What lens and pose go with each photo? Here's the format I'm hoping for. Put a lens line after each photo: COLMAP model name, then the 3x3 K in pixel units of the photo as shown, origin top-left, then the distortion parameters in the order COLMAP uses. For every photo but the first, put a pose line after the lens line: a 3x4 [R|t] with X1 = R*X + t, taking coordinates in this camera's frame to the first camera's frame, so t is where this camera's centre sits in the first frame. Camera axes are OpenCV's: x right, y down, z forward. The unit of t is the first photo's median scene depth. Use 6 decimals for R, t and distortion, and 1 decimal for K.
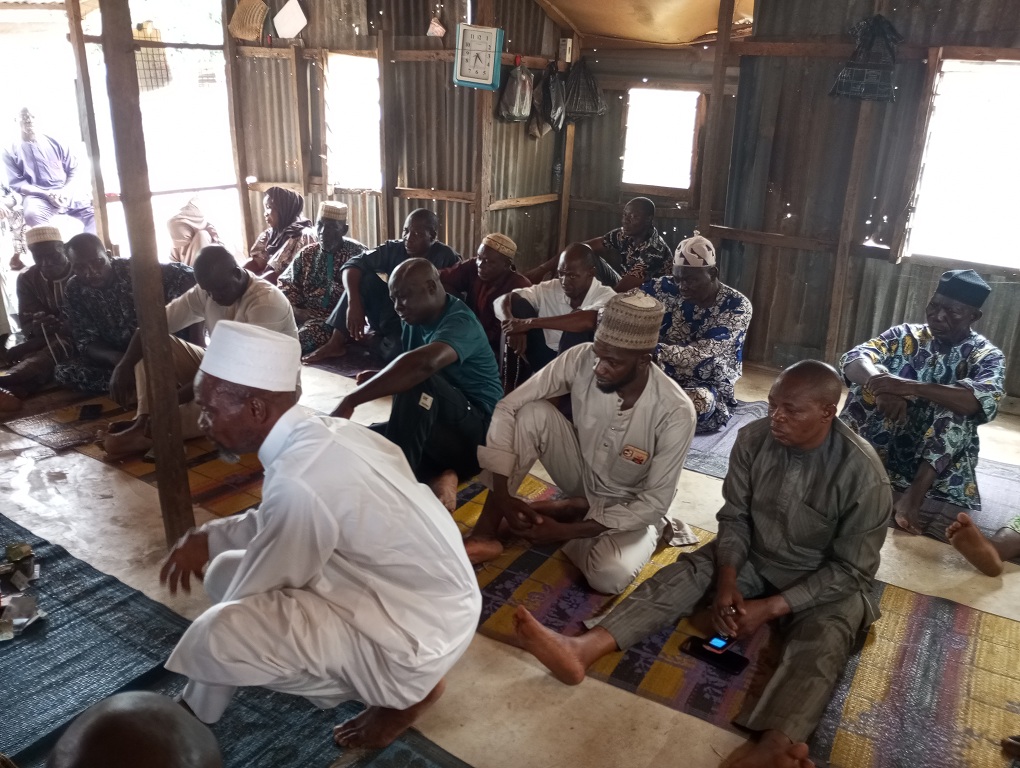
lens RADIAL K [[836.7, 0, 510.0], [0, 836.7, 384.0], [0, 0, 1]] dist [0.071120, -0.080326]
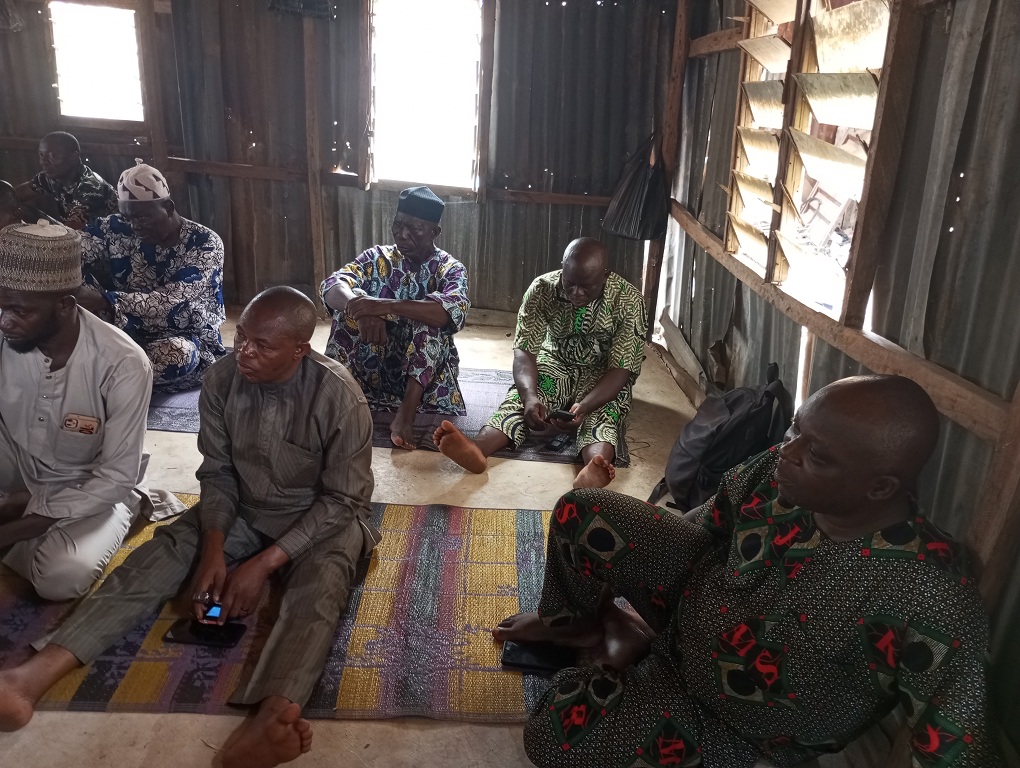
lens RADIAL K [[836.7, 0, 510.0], [0, 836.7, 384.0], [0, 0, 1]] dist [0.071120, -0.080326]
pose [[0.850688, -0.161574, 0.500224, 0.099079], [0.138002, 0.986857, 0.084070, 0.034769], [-0.507234, -0.002485, 0.861805, 0.084607]]
